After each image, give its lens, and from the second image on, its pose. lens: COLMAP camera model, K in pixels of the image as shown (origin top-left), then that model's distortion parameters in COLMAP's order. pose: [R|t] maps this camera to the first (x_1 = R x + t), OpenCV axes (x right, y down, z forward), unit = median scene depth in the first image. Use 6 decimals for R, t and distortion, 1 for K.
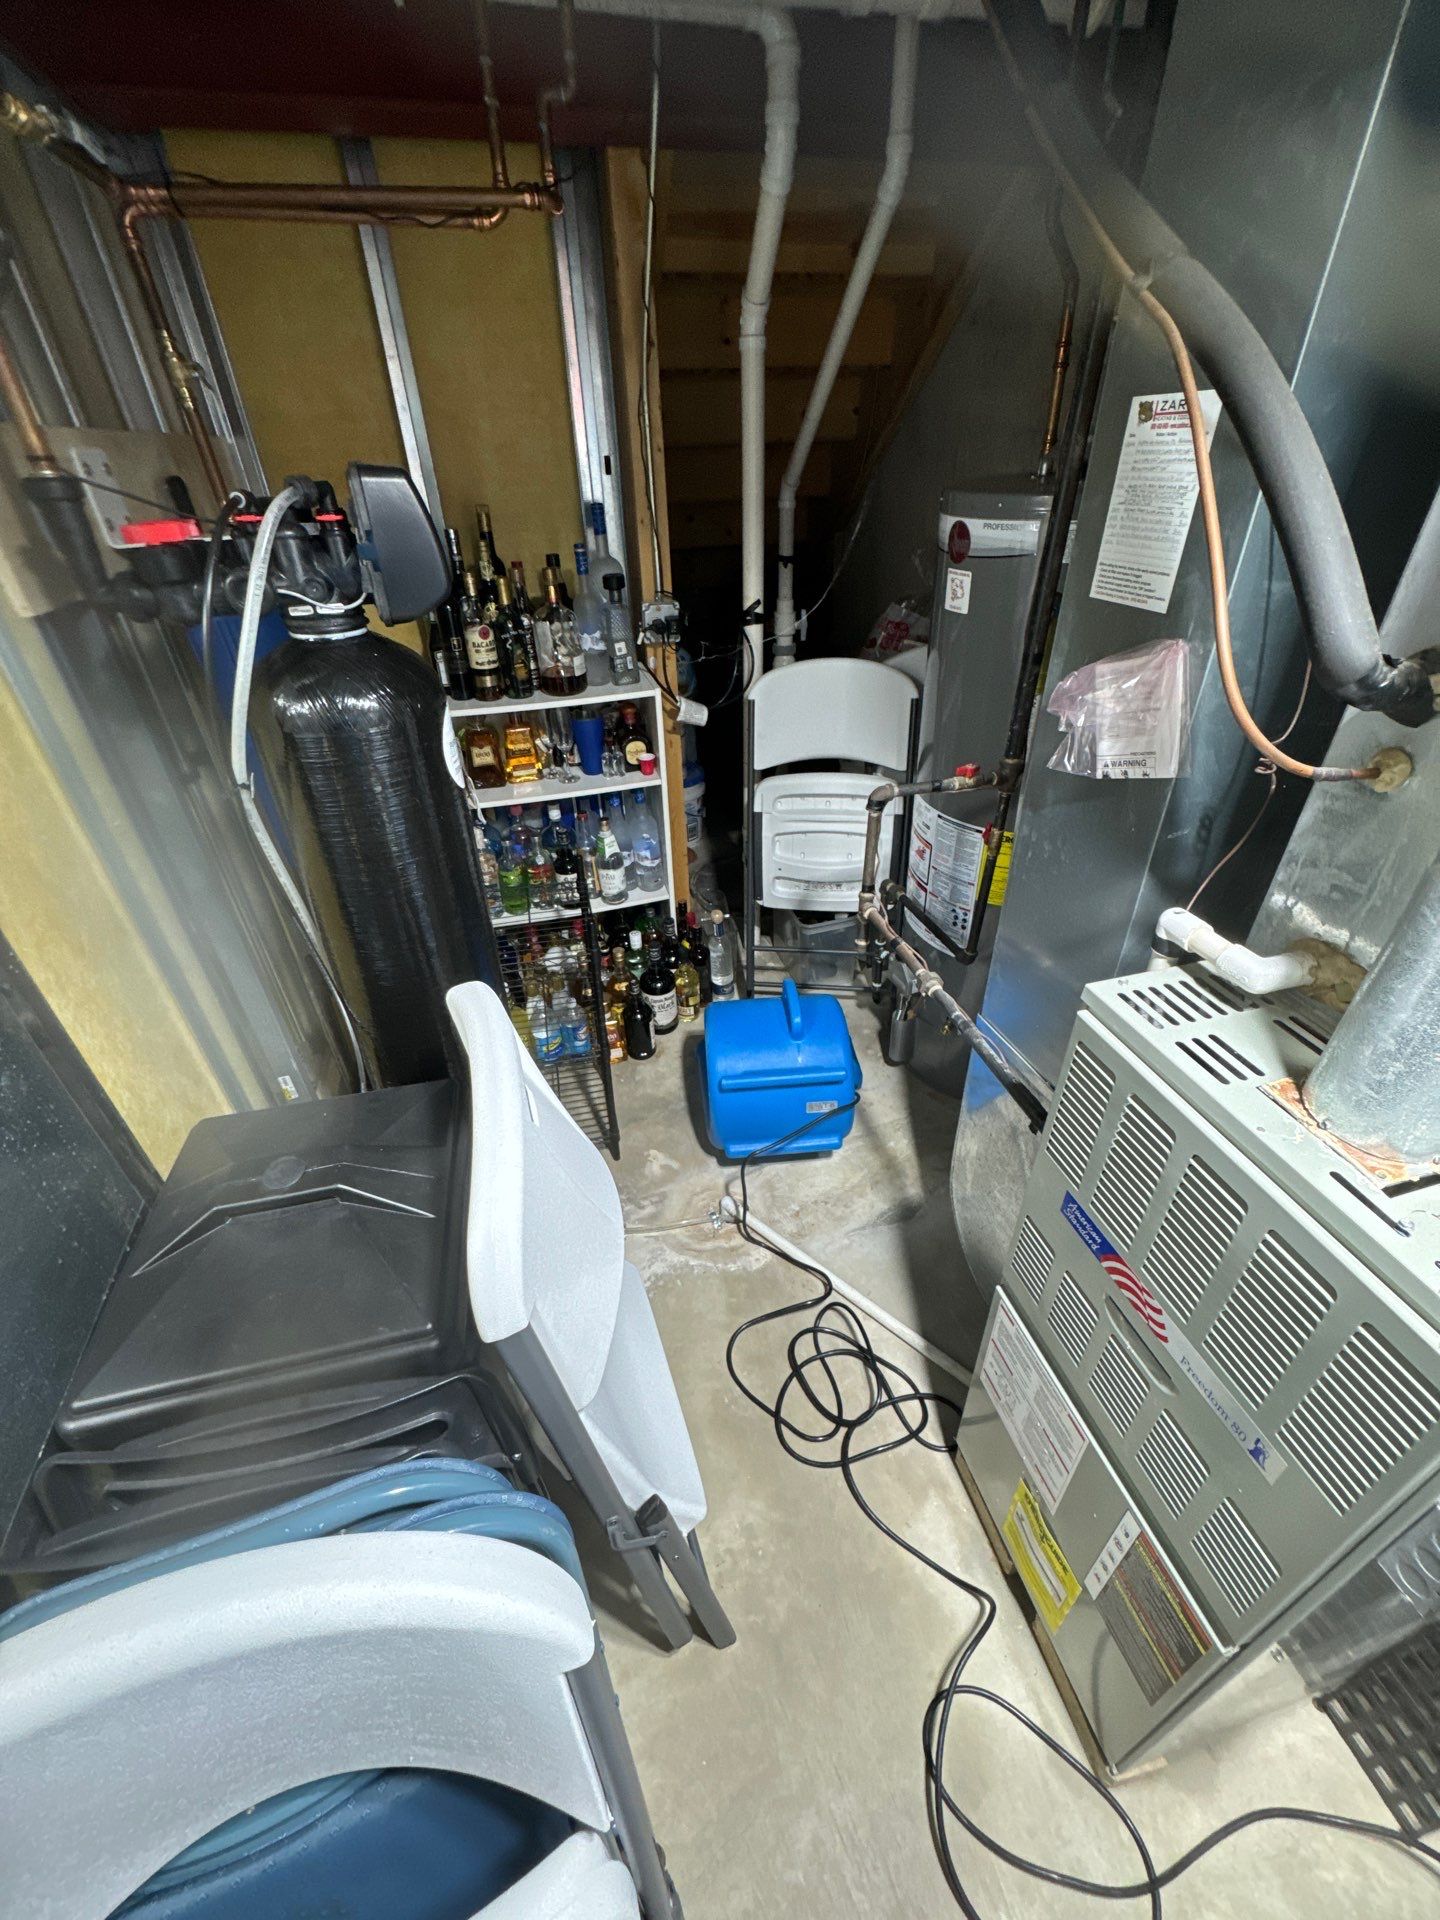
lens RADIAL K [[769.9, 0, 717.5], [0, 769.9, 958.0], [0, 0, 1]] dist [-0.000726, 0.000458]
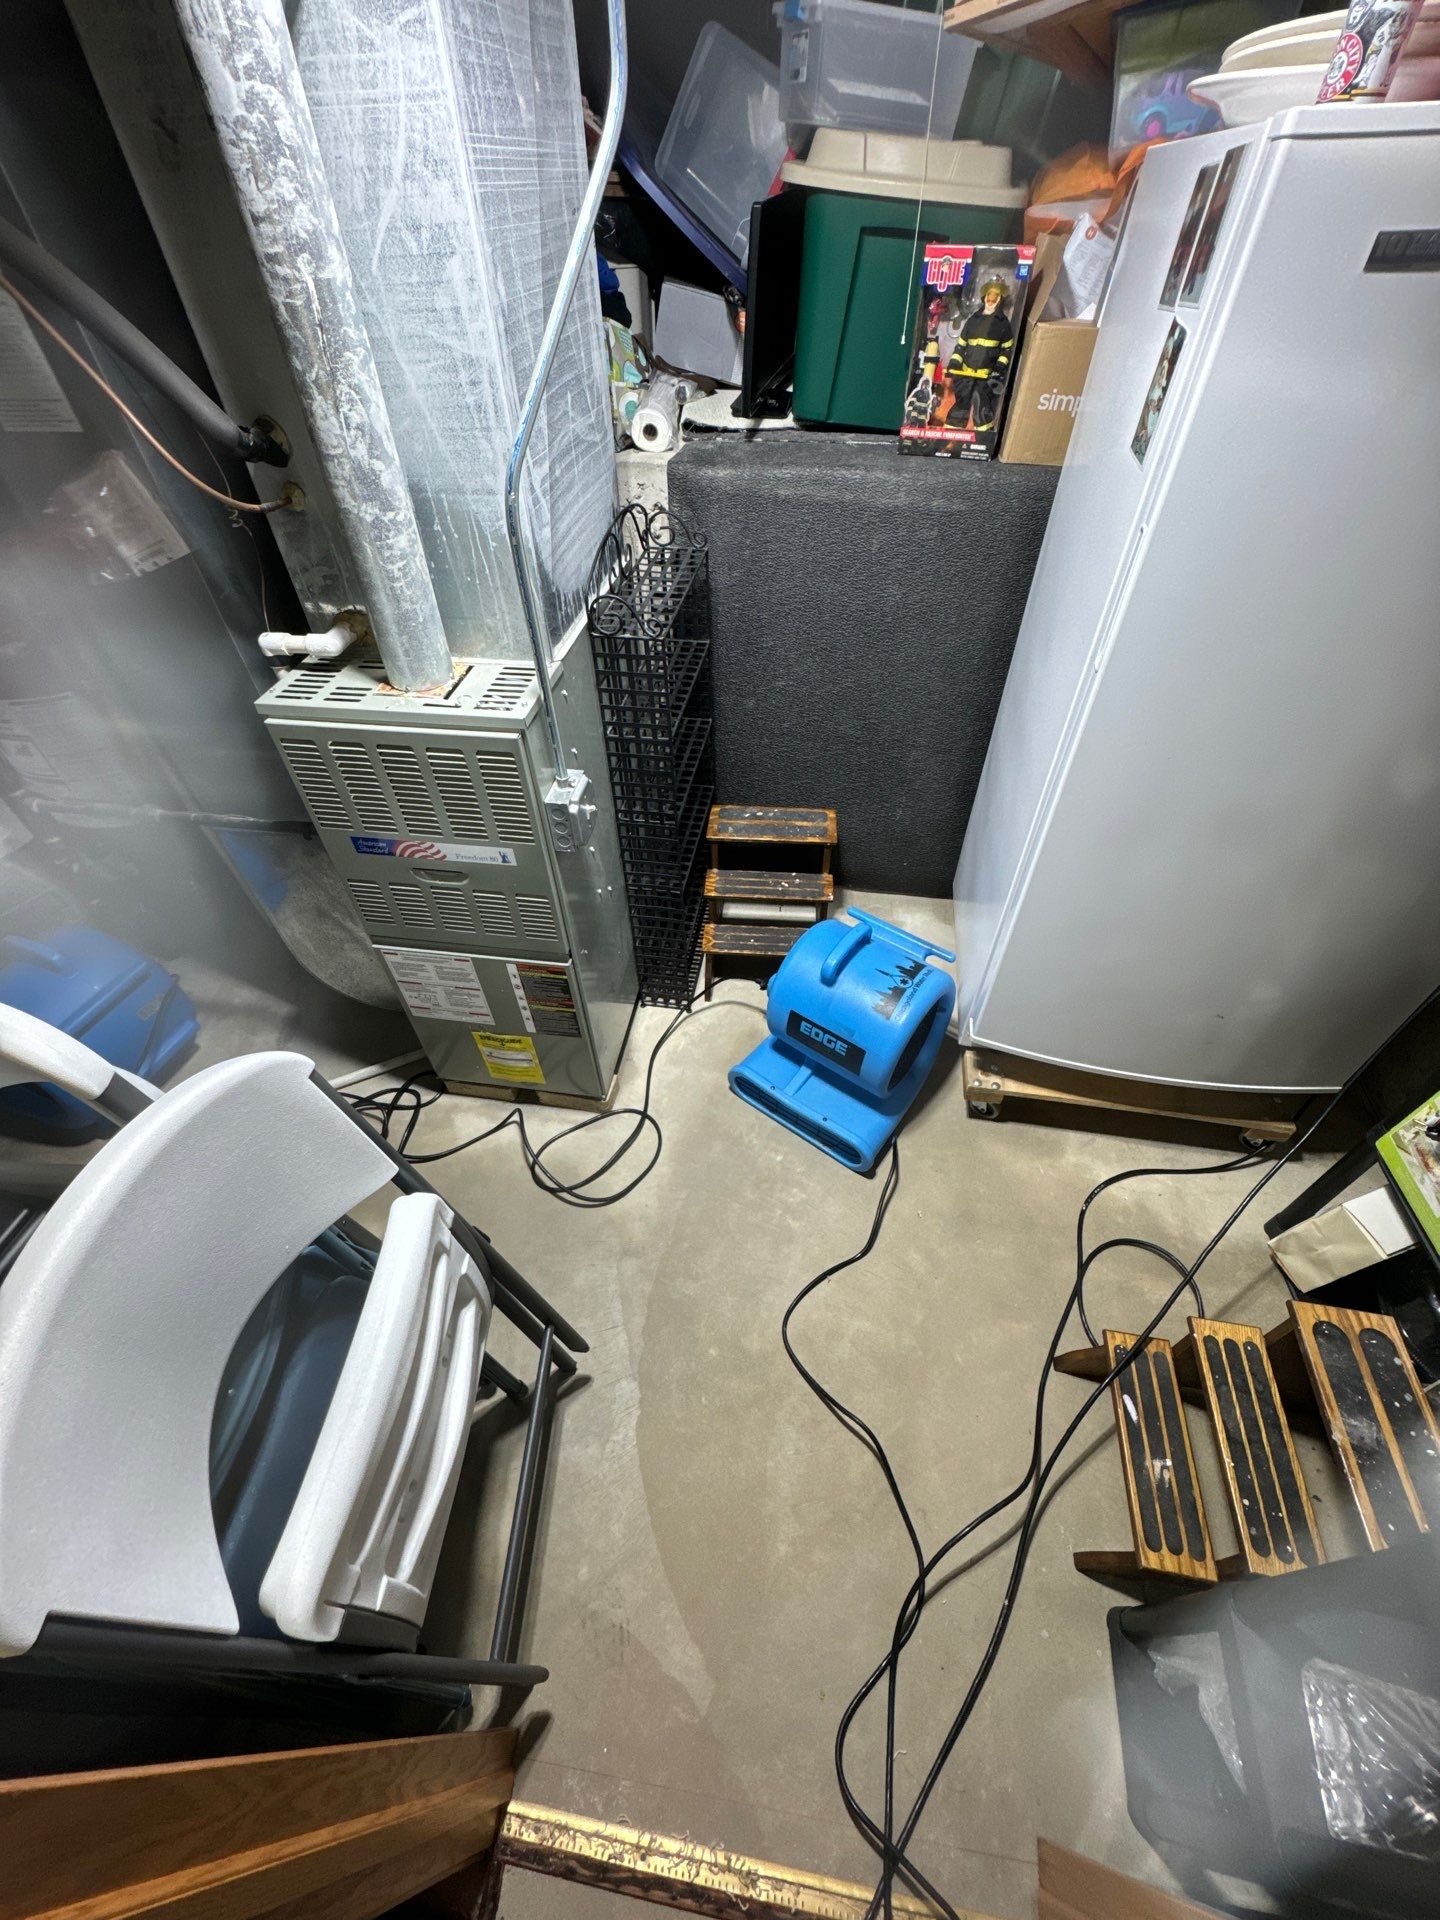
lens RADIAL K [[769.9, 0, 716.9], [0, 769.9, 964.5], [0, 0, 1]] dist [-0.000726, 0.000458]
pose [[0.394275, -0.650783, 0.648867, -0.483041], [0.516952, 0.740821, 0.428889, 0.245498], [-0.759808, 0.166333, 0.628511, -0.547898]]
